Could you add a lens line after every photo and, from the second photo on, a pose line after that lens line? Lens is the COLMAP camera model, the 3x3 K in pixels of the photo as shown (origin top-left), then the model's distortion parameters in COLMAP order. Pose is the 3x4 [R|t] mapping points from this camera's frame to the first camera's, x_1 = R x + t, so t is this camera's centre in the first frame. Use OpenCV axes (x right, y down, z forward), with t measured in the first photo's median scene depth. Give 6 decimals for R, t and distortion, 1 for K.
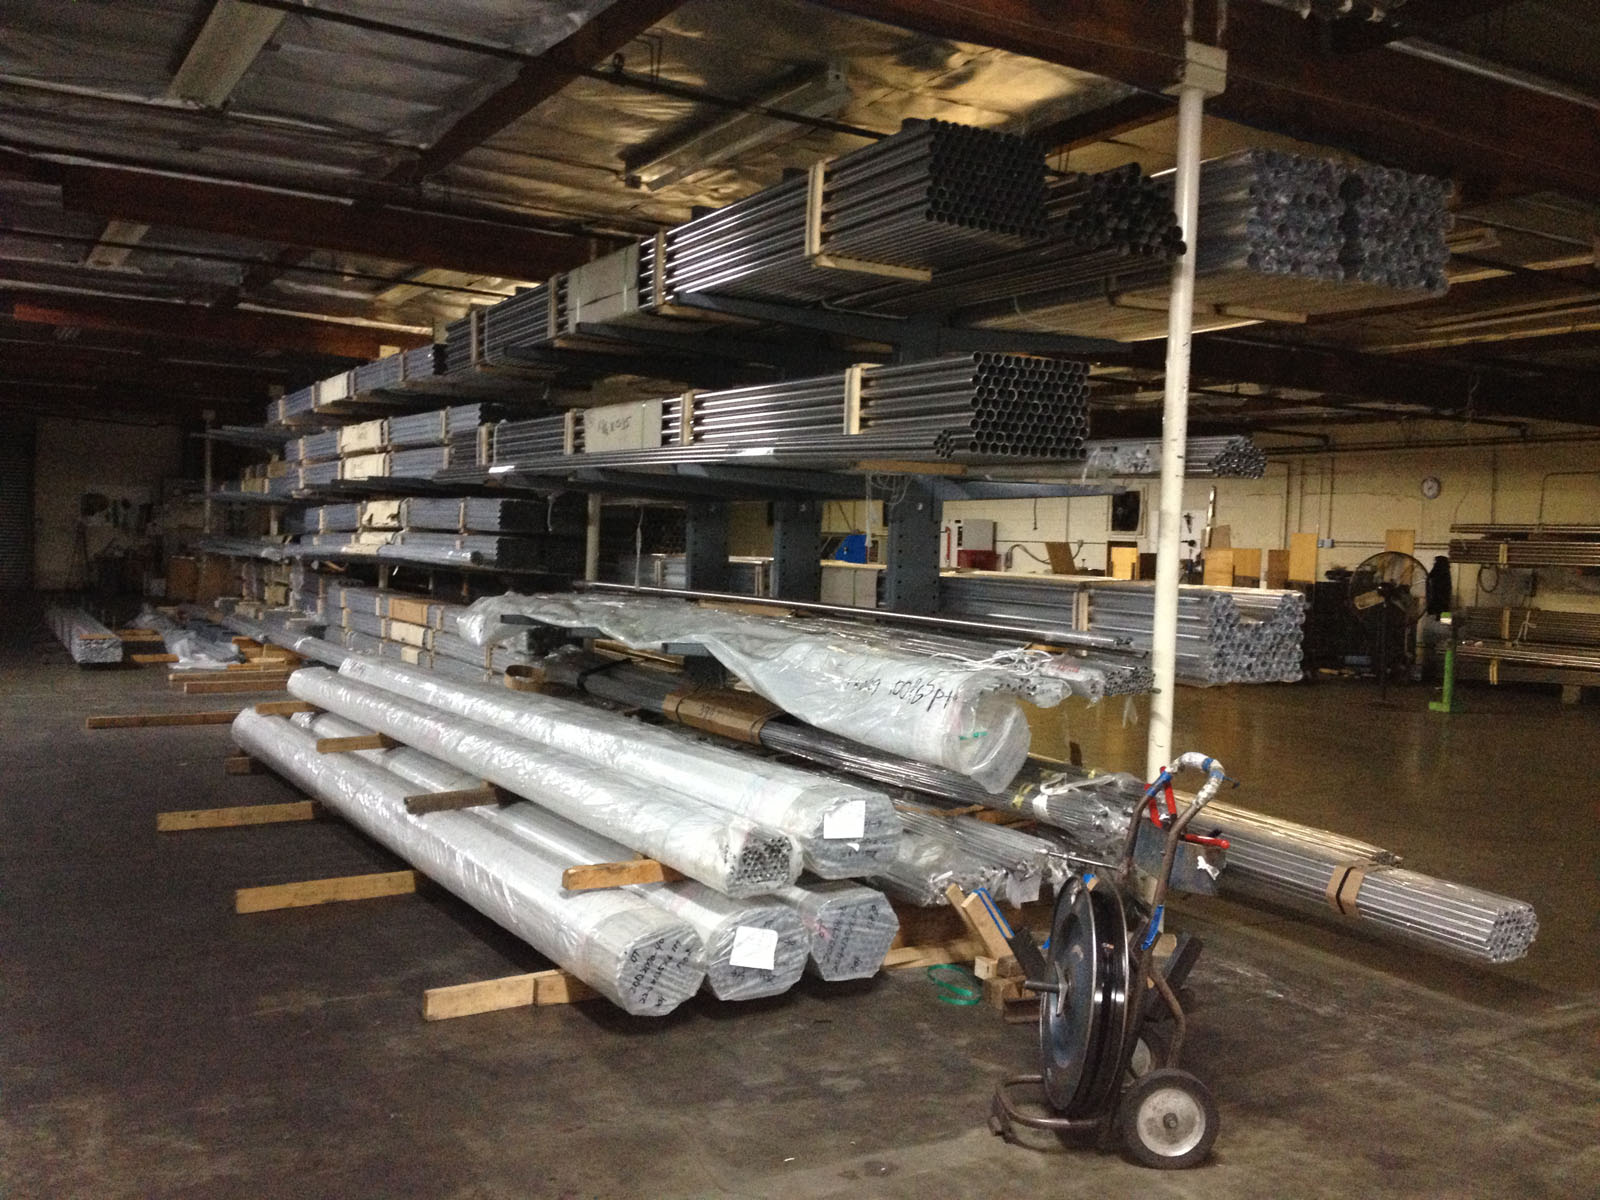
lens RADIAL K [[1530.7, 0, 796.6], [0, 1530.7, 599.8], [0, 0, 1]] dist [0.011674, 0.000000]
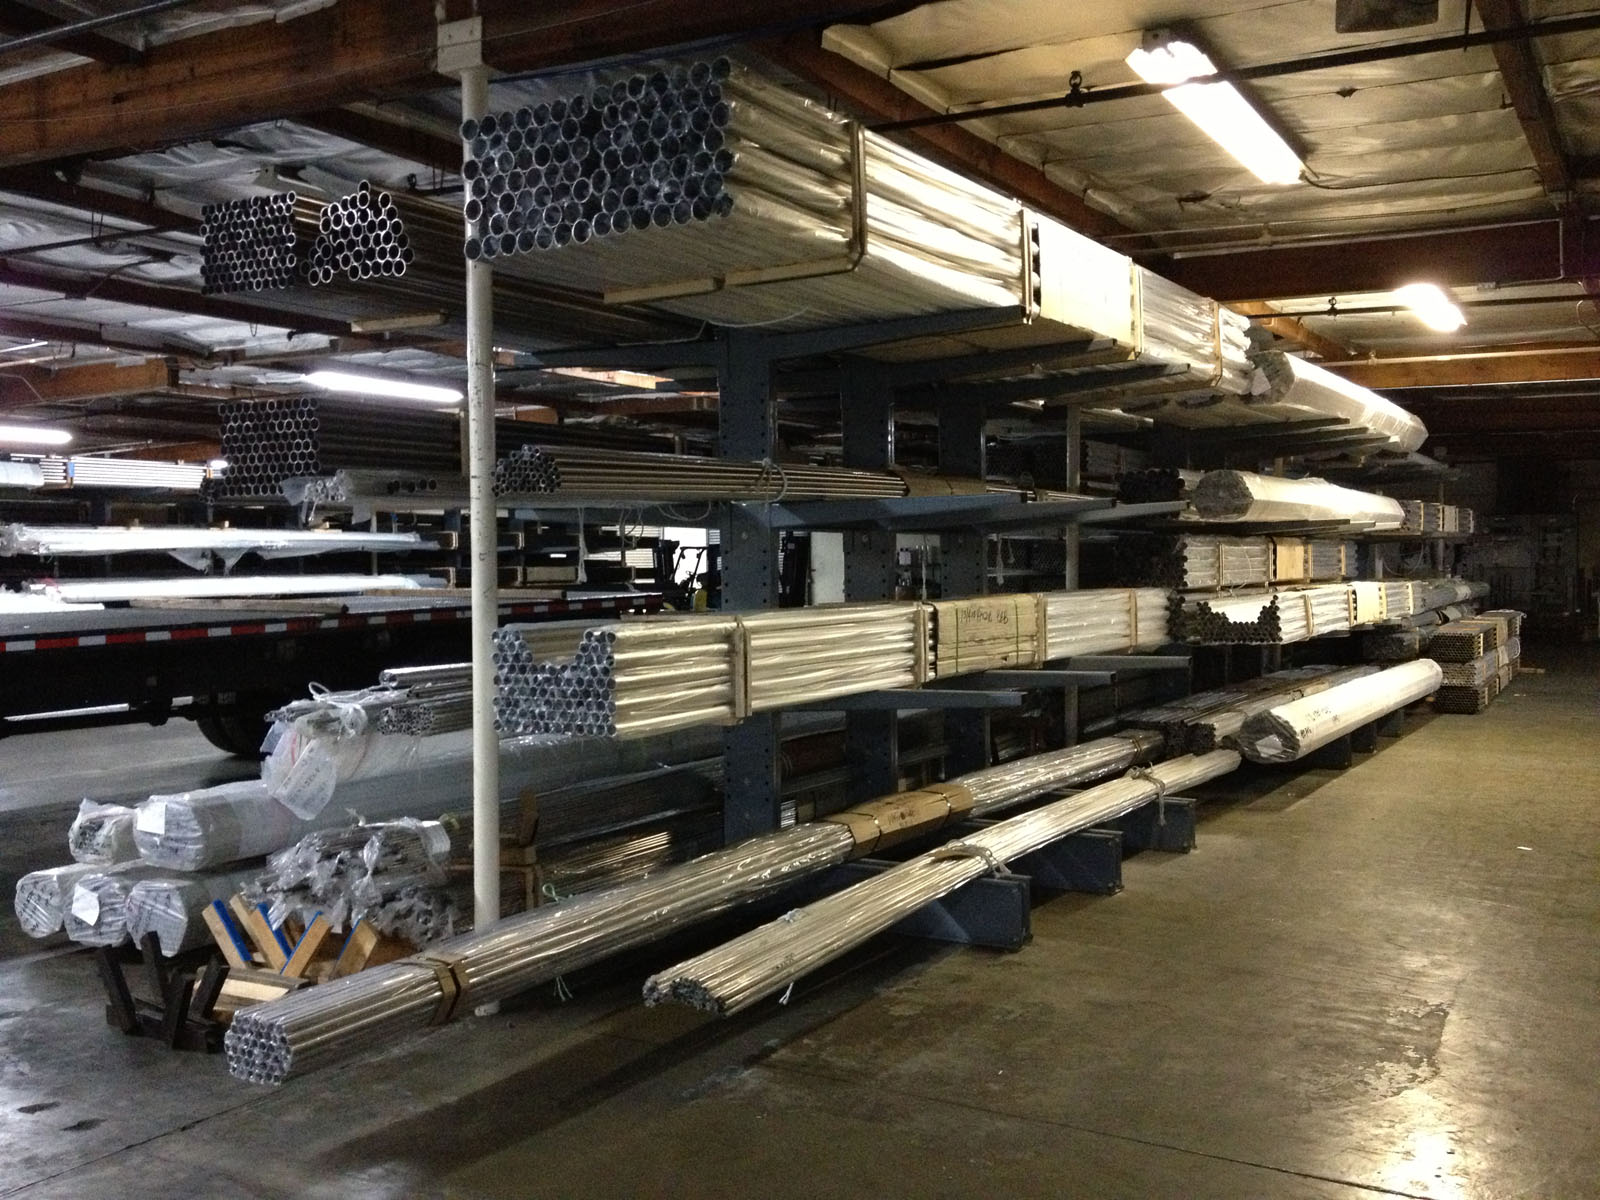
lens RADIAL K [[1530.7, 0, 797.3], [0, 1530.7, 599.2], [0, 0, 1]] dist [0.011674, 0.000000]
pose [[0.508450, -0.009385, -0.861040, 1.277565], [-0.014792, 0.999698, -0.019631, -0.008009], [0.860964, 0.022718, 0.508158, 0.806199]]
